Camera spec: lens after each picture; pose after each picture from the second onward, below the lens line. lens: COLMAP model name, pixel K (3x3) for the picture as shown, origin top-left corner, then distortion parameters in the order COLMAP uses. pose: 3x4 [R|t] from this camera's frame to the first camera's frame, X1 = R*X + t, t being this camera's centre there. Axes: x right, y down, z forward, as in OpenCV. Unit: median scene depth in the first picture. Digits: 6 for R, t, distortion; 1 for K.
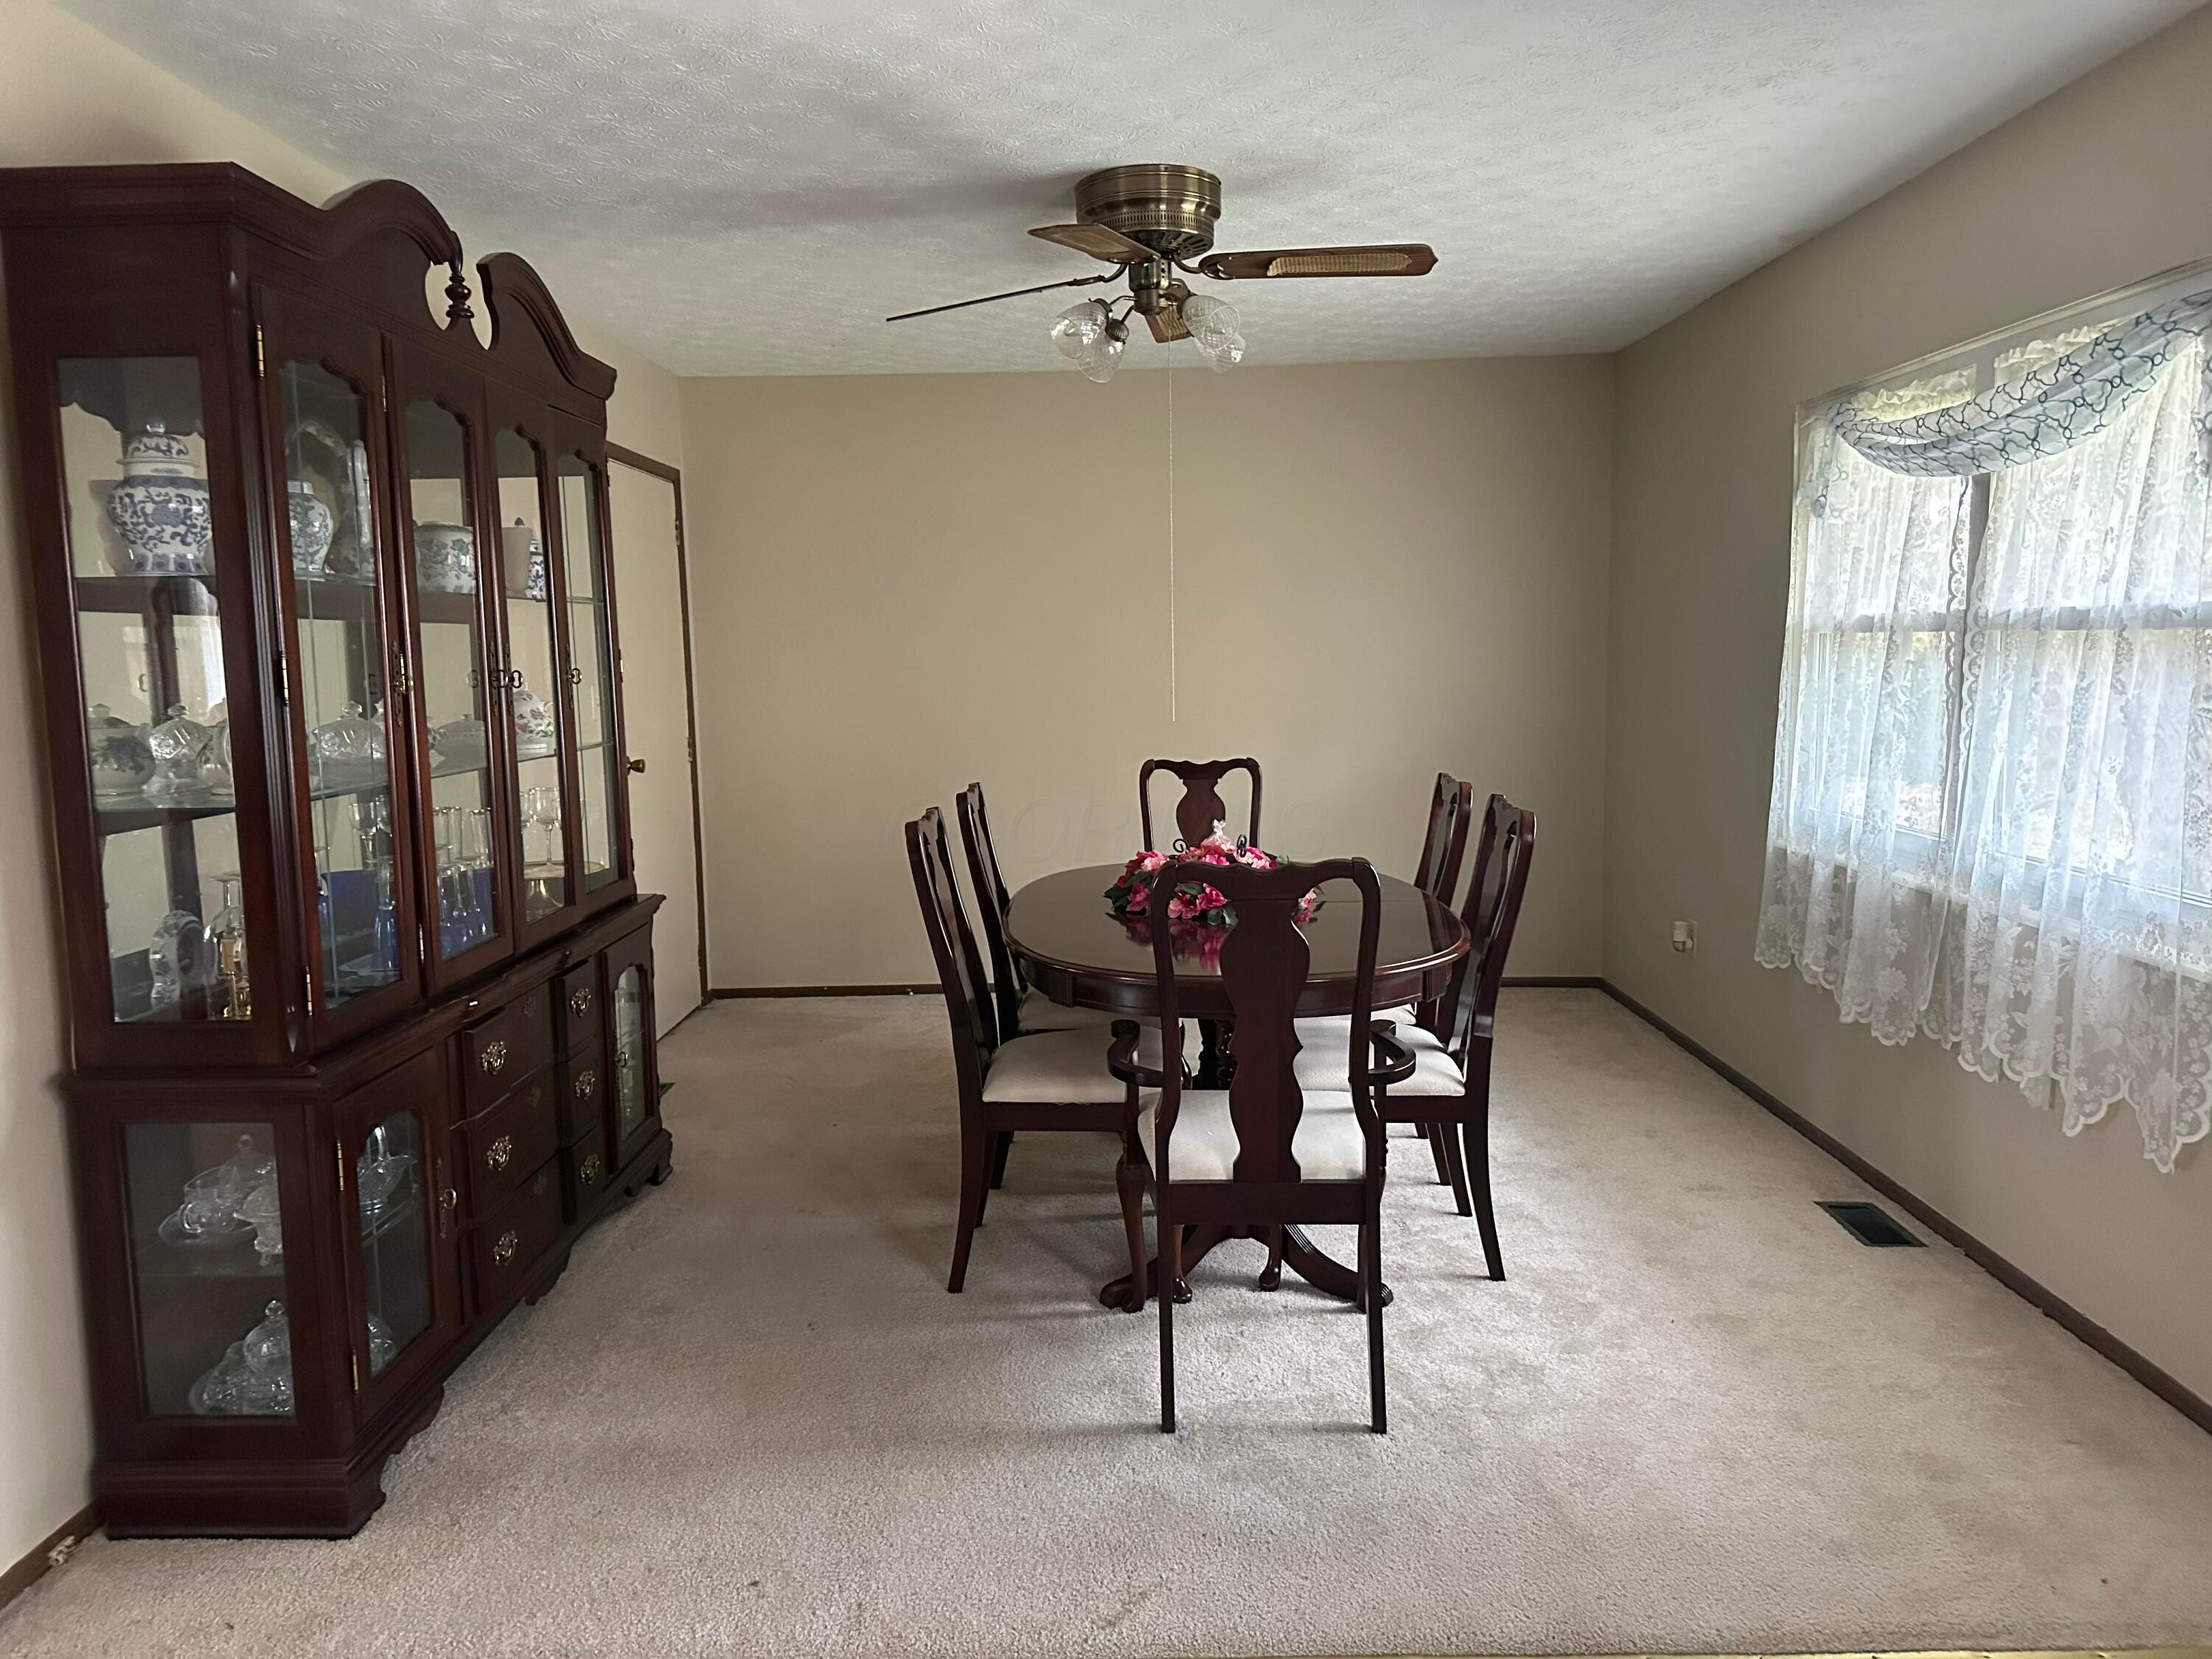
lens RADIAL K [[1578.3, 0, 1100.4], [0, 1578.3, 835.8], [0, 0, 1]] dist [0.029843, -0.033542]
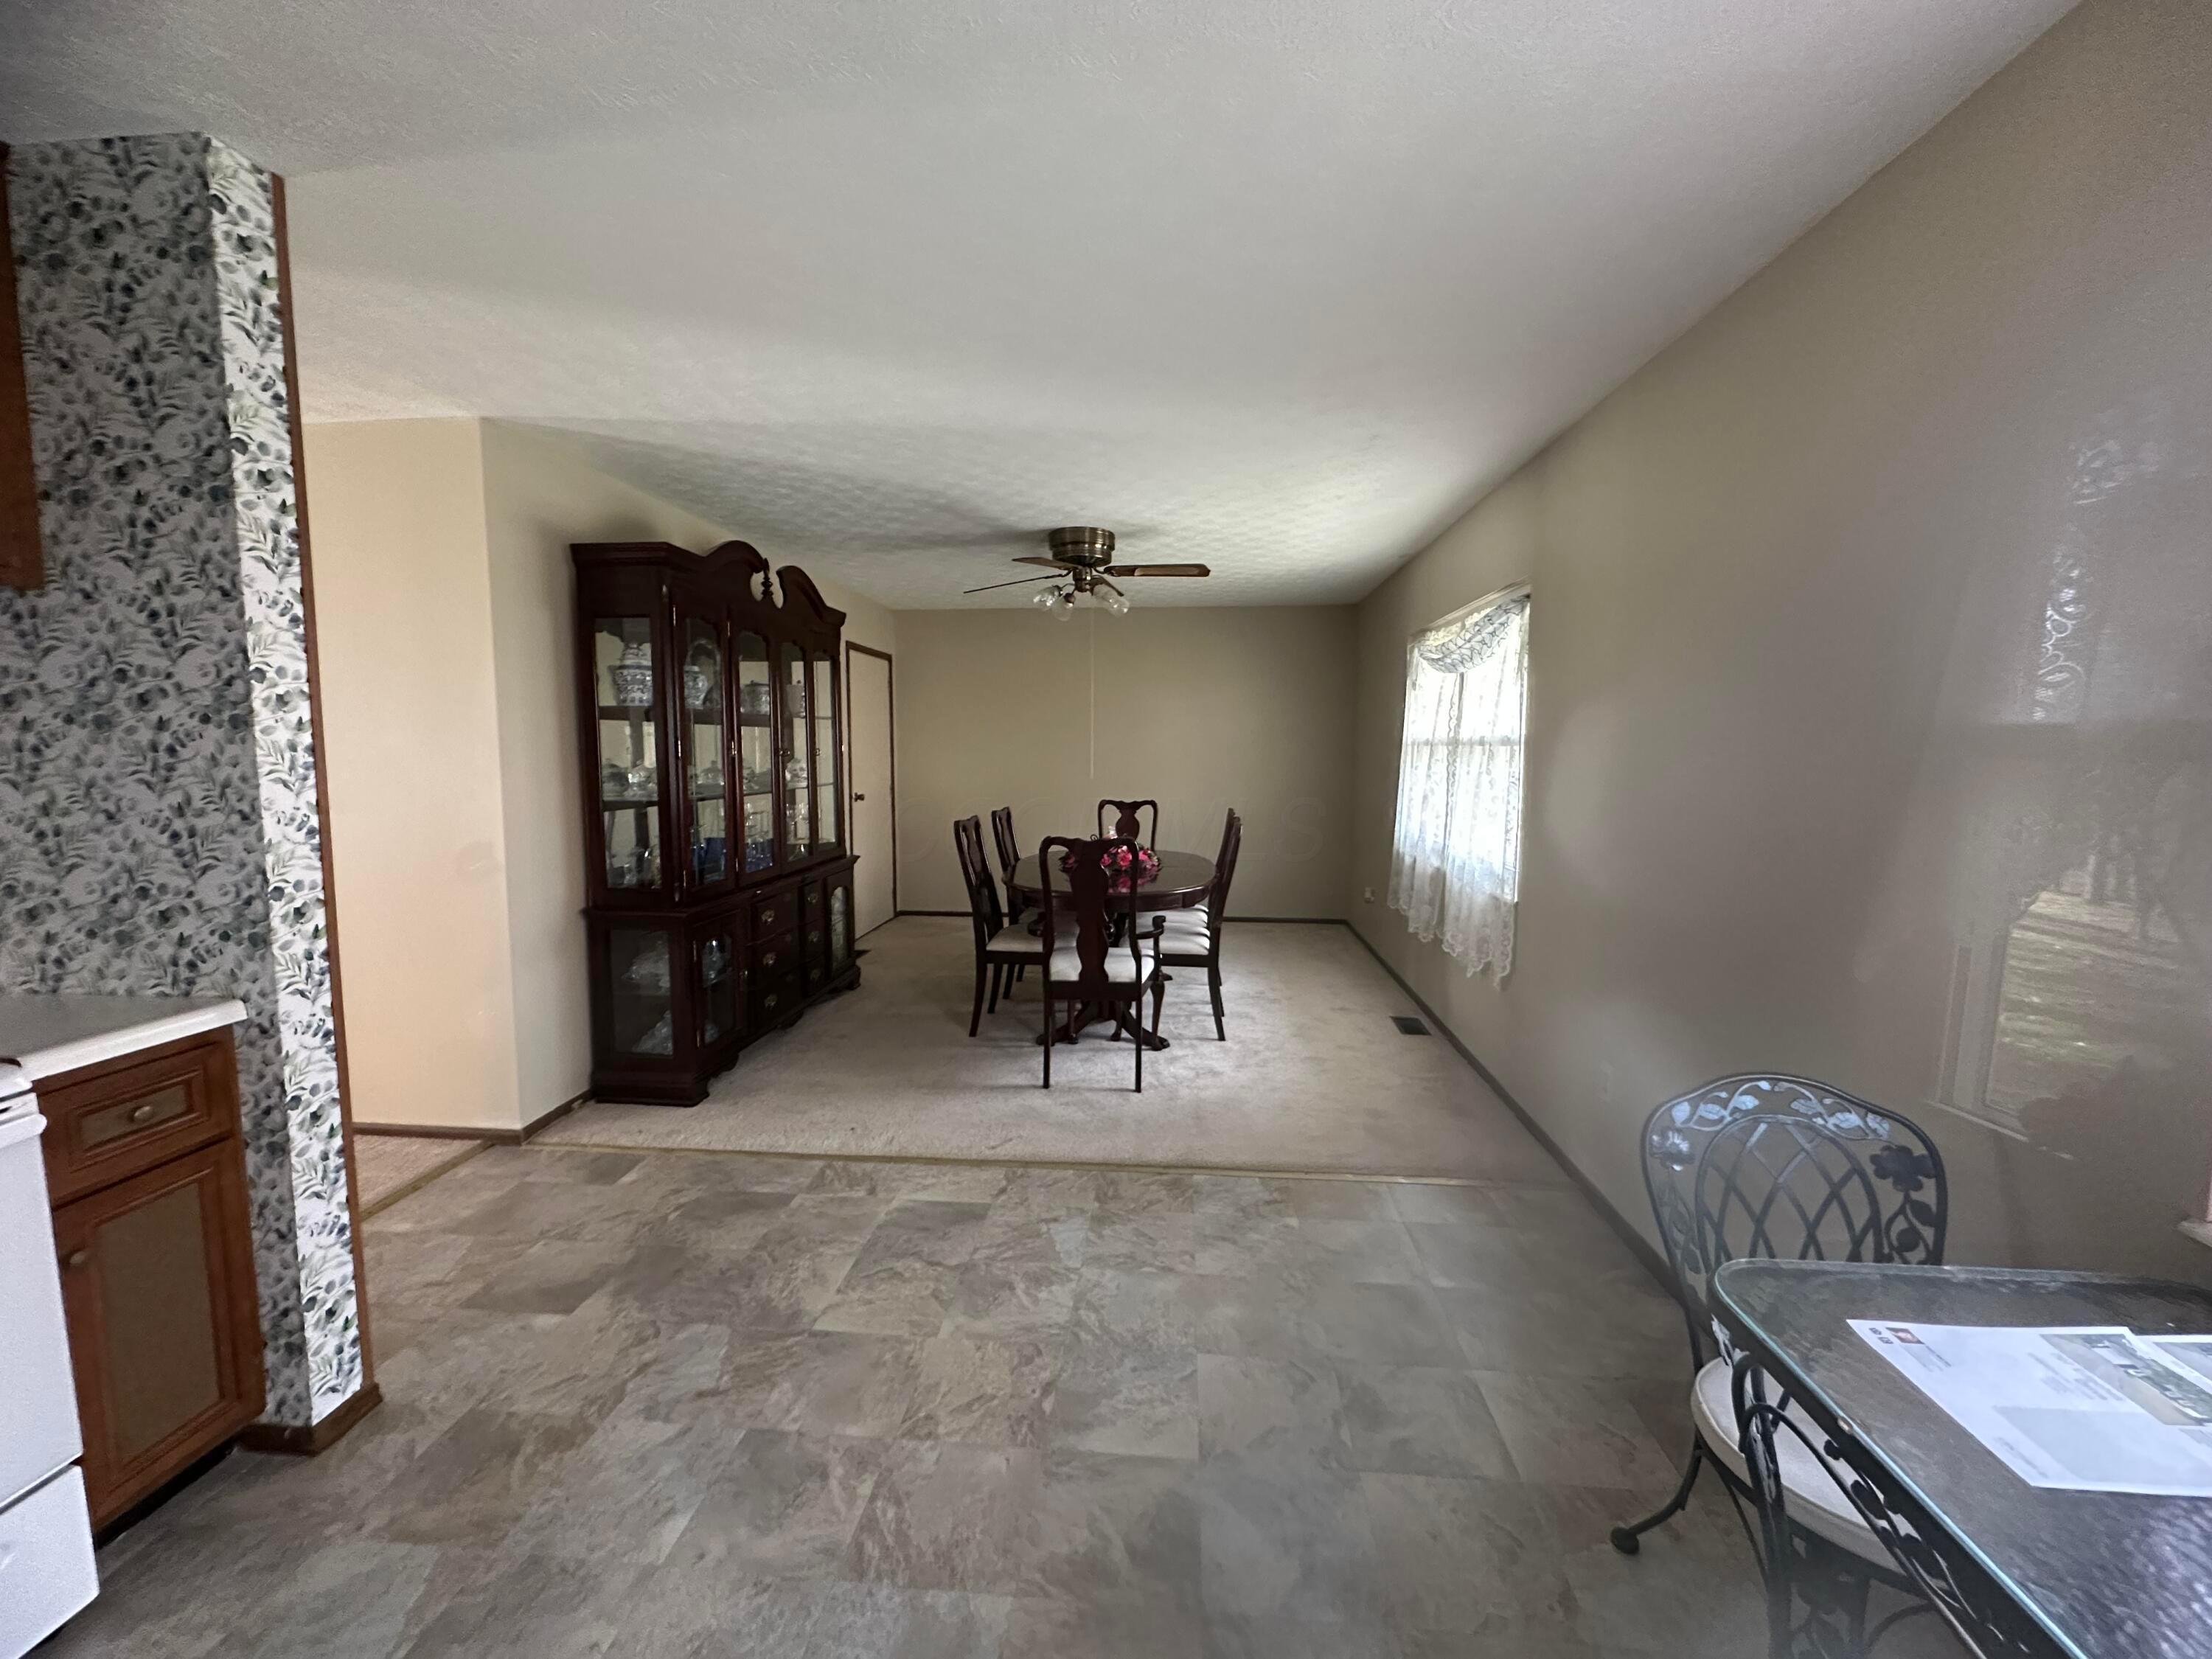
lens RADIAL K [[885.0, 0, 1107.1], [0, 885.0, 834.7], [0, 0, 1]] dist [-0.009729, 0.001041]
pose [[0.997757, 0.028607, -0.060522, 0.171149], [-0.029825, 0.999369, -0.019312, 0.029687], [0.059932, 0.021074, 0.997980, -0.233481]]
